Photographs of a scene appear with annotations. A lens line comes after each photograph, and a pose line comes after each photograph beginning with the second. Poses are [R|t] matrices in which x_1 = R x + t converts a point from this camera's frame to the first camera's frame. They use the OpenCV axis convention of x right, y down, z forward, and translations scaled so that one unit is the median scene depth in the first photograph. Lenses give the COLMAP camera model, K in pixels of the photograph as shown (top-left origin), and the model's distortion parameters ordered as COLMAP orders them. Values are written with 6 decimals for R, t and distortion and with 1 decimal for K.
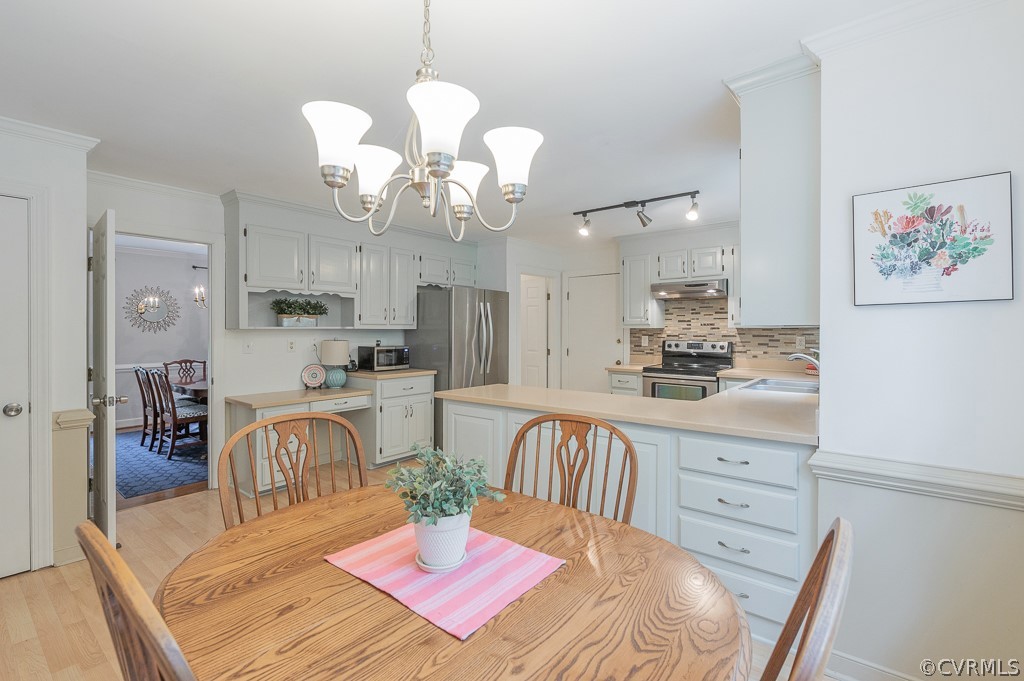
lens RADIAL K [[456.1, 0, 508.8], [0, 456.1, 334.0], [0, 0, 1]] dist [-0.003346, -0.001927]
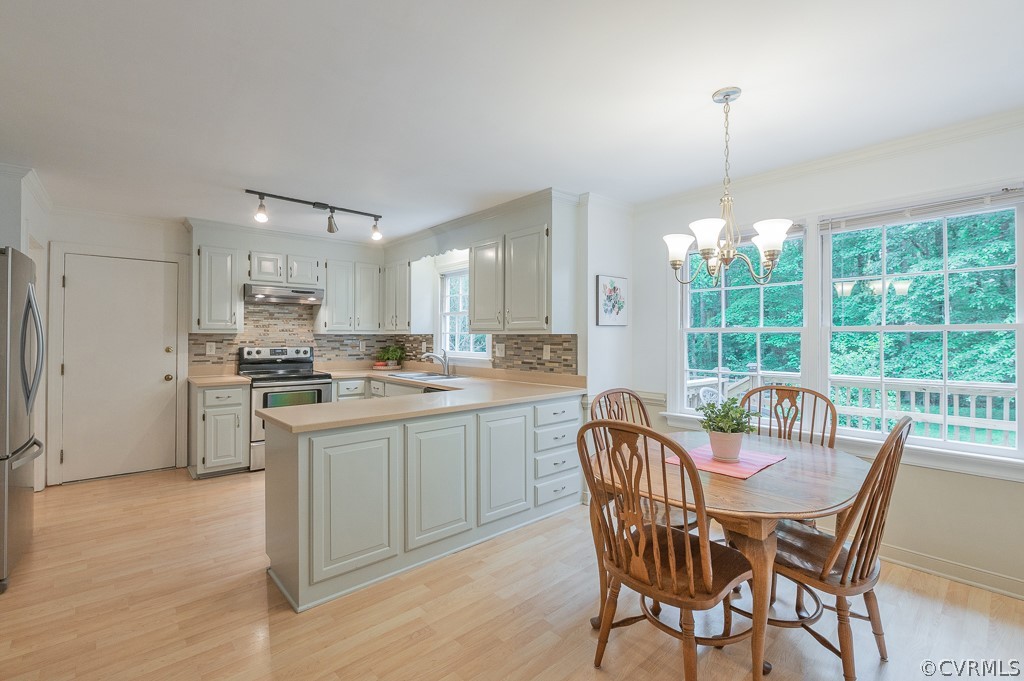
lens RADIAL K [[456.1, 0, 506.5], [0, 456.1, 335.0], [0, 0, 1]] dist [-0.003346, -0.001927]
pose [[0.174331, 0.005602, 0.984671, -0.571866], [0.004664, 0.999968, -0.006514, -0.001876], [-0.984676, 0.005728, 0.174299, 0.413578]]
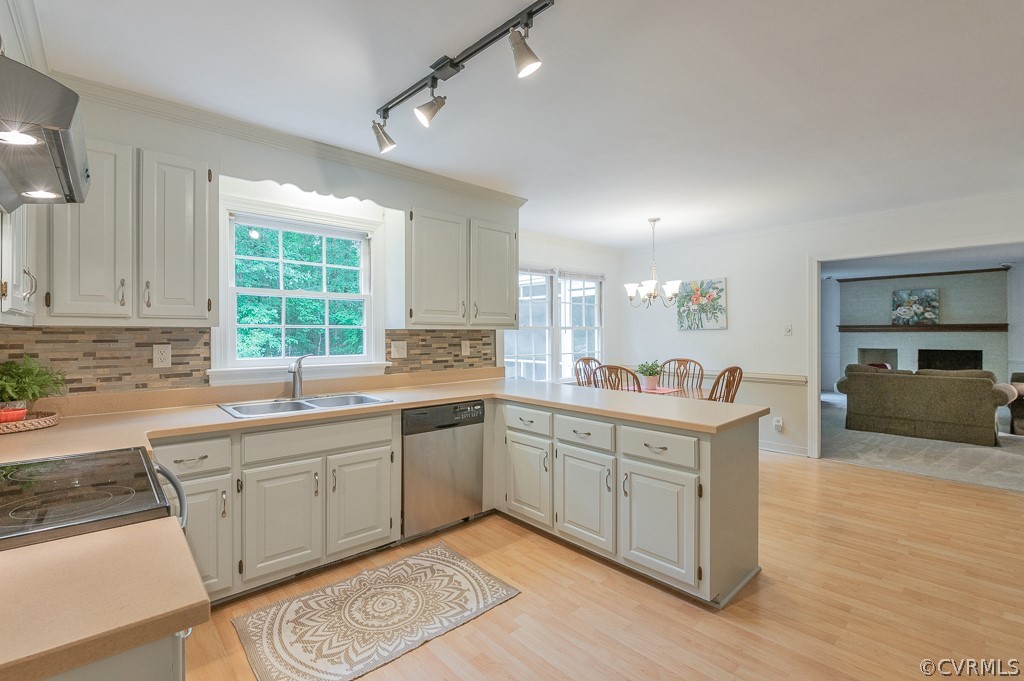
lens RADIAL K [[456.1, 0, 510.1], [0, 456.1, 334.6], [0, 0, 1]] dist [-0.003346, -0.001927]
pose [[-0.988213, 0.003233, 0.153050, 0.122628], [0.004930, 0.999930, 0.010711, -0.008419], [-0.153004, 0.011339, -0.988160, 1.369271]]
